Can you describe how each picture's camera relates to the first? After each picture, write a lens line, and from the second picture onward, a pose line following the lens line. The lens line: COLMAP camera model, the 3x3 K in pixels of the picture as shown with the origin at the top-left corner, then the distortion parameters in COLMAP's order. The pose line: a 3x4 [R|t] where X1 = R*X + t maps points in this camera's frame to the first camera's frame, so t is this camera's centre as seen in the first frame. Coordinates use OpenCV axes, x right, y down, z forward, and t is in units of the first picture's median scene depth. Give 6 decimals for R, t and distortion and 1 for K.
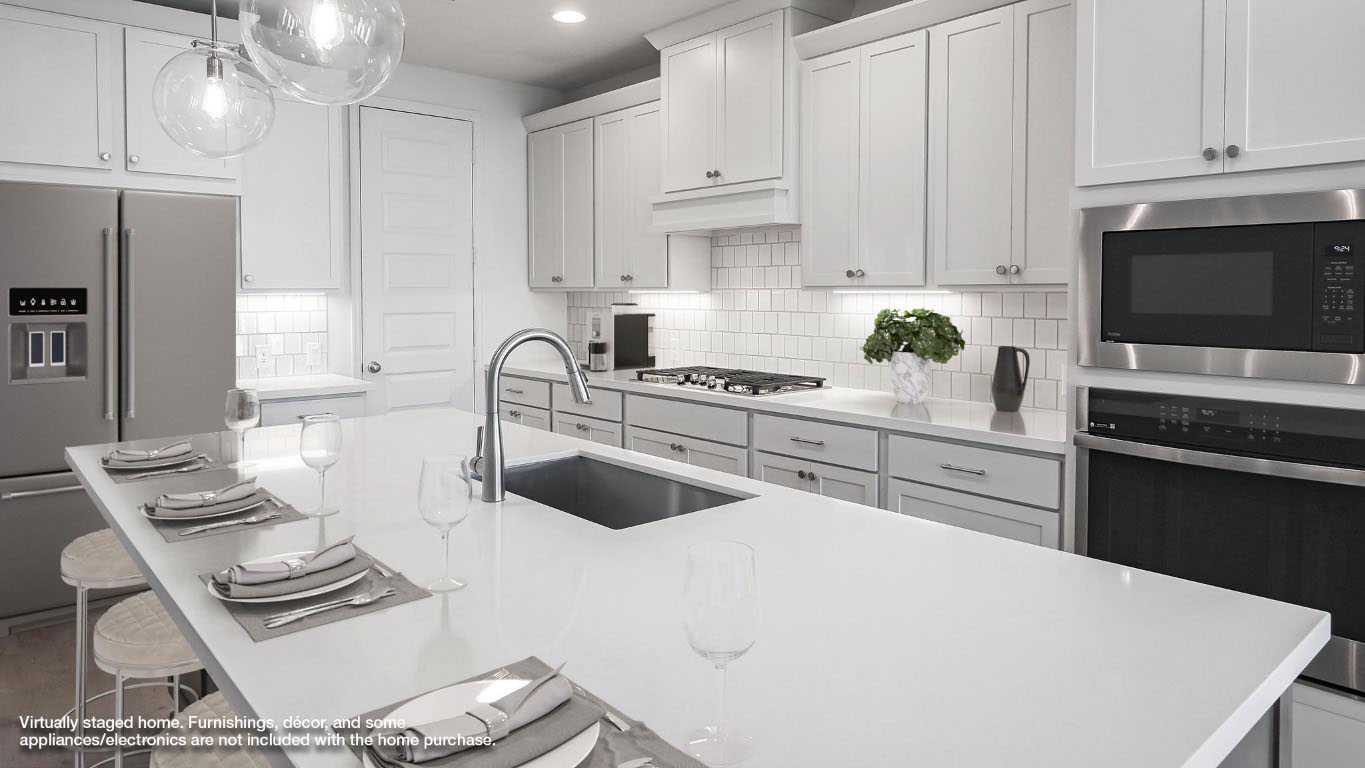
lens RADIAL K [[840.5, 0, 682.5], [0, 840.5, 384.0], [0, 0, 1]] dist [-0.002361, -0.000850]
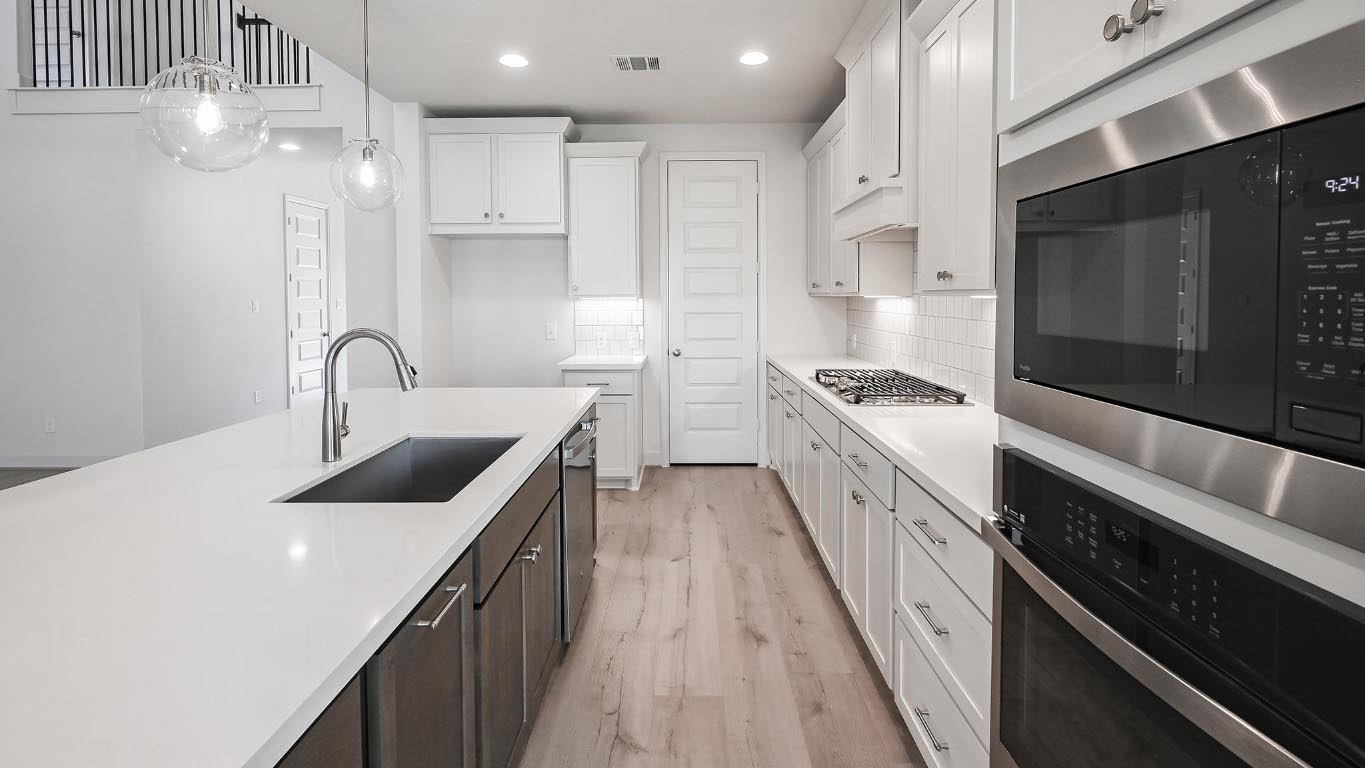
lens RADIAL K [[629.0, 0, 683.0], [0, 629.0, 355.5], [0, 0, 1]] dist [-0.000208, -0.000004]
pose [[0.748990, 0.060019, -0.659857, 0.640021], [-0.069668, 0.997502, 0.011652, -0.057267], [0.658908, 0.037244, 0.751301, 0.505253]]
